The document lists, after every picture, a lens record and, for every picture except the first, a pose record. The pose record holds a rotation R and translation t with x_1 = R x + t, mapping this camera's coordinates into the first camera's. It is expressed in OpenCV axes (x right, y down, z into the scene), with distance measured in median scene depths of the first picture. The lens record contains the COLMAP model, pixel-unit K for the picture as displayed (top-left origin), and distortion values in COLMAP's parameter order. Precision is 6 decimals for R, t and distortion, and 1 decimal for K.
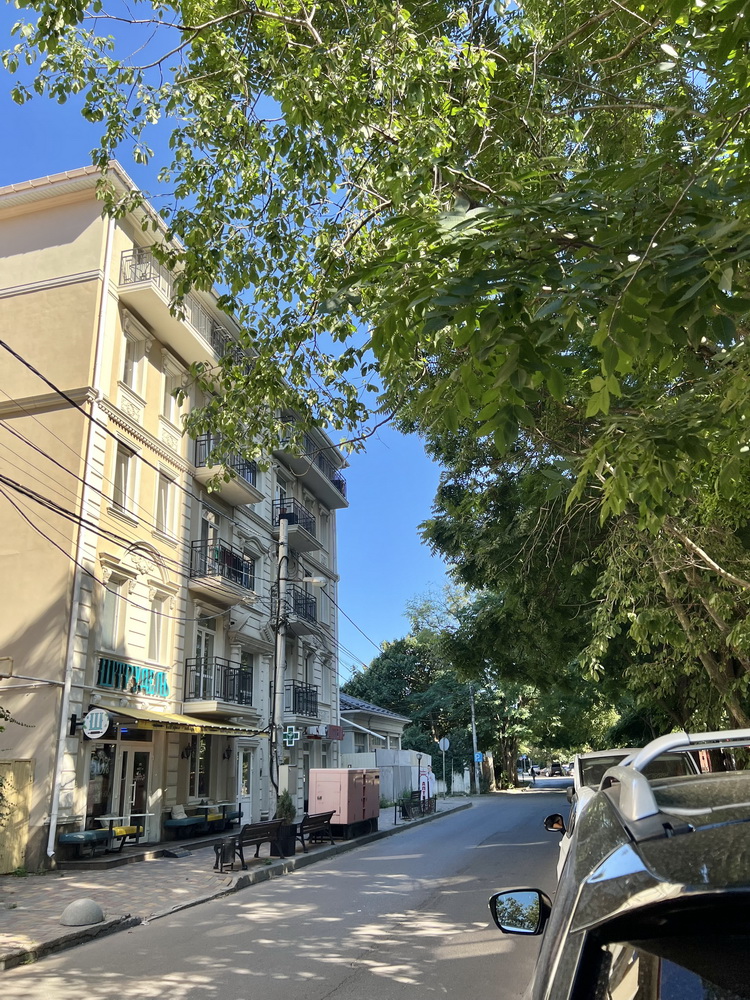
lens RADIAL K [[800.0, 0, 375.0], [0, 800.0, 500.0], [0, 0, 1]] dist [-0.005673, -0.009314]
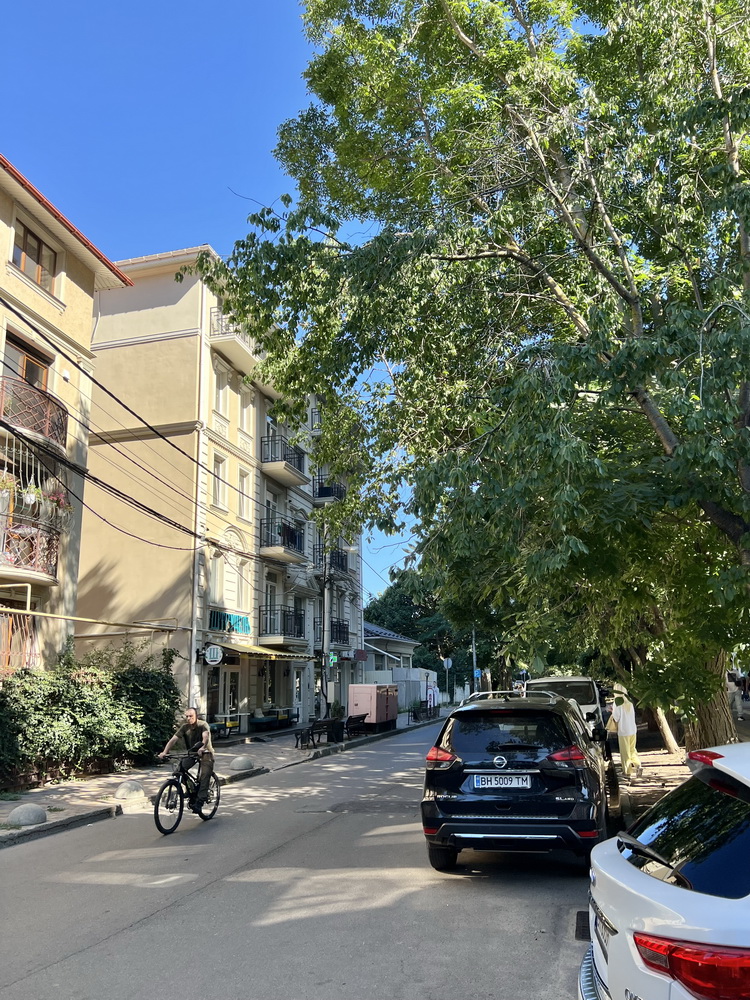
lens RADIAL K [[800.0, 0, 375.0], [0, 800.0, 500.0], [0, 0, 1]] dist [-0.005673, -0.009314]
pose [[0.999895, 0.008750, -0.011576, -0.023214], [-0.007508, 0.994616, 0.103356, -0.131509], [0.012418, -0.103259, 0.994577, -0.362447]]
